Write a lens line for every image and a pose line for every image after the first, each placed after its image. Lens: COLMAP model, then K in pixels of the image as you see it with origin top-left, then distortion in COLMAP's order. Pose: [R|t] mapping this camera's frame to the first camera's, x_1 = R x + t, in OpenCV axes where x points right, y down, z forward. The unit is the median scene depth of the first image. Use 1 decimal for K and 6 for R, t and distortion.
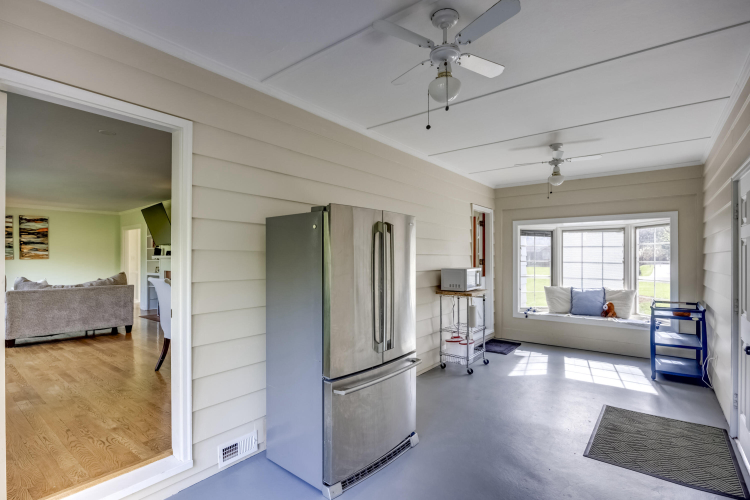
lens RADIAL K [[365.7, 0, 376.3], [0, 365.7, 257.1], [0, 0, 1]] dist [-0.006781, -0.000271]
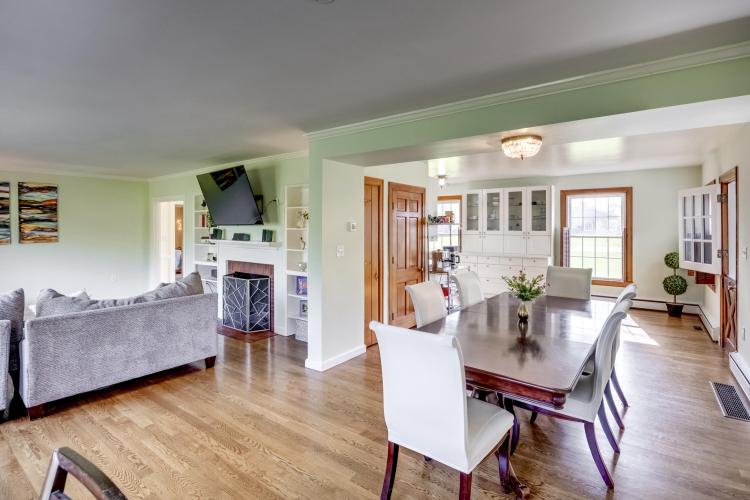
lens RADIAL K [[371.7, 0, 376.0], [0, 371.7, 222.9], [0, 0, 1]] dist [-0.004573, -0.000543]
pose [[0.999493, 0.003130, 0.031682, -0.297794], [-0.003007, 0.999988, -0.003927, -0.033372], [-0.031694, 0.003830, 0.999490, 0.245324]]
